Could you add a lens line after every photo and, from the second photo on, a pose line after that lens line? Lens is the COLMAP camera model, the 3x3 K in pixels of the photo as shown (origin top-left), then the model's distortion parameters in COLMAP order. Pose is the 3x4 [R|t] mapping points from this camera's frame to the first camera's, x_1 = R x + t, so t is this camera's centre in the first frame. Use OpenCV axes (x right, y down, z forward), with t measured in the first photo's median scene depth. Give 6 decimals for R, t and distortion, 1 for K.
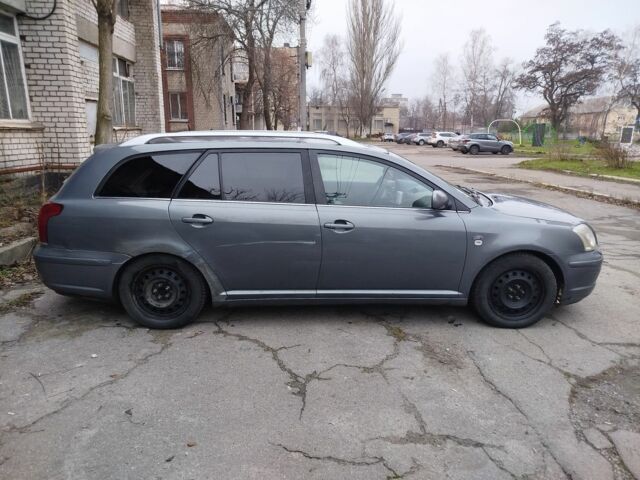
lens RADIAL K [[445.7, 0, 320.0], [0, 445.7, 240.0], [0, 0, 1]] dist [0.025943, -0.001826]
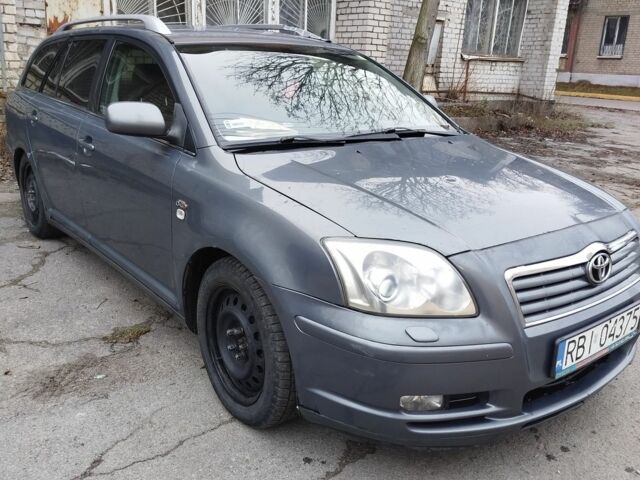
lens RADIAL K [[597.8, 0, 320.0], [0, 597.8, 240.0], [0, 0, 1]] dist [0.085909, -0.124951]
pose [[0.593498, 0.246676, -0.766102, 0.975543], [-0.231345, 0.963988, 0.131170, -0.092206], [0.770870, 0.099385, 0.629192, 0.685119]]
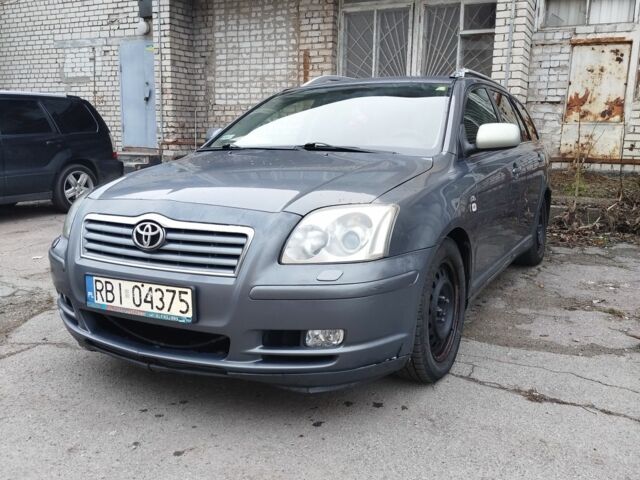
lens RADIAL K [[597.8, 0, 320.0], [0, 597.8, 240.0], [0, 0, 1]] dist [0.085909, -0.124951]
pose [[-0.506978, 0.133495, -0.851559, 1.154768], [-0.226241, 0.932688, 0.280906, -0.271143], [0.831738, 0.335070, -0.442651, 1.696172]]
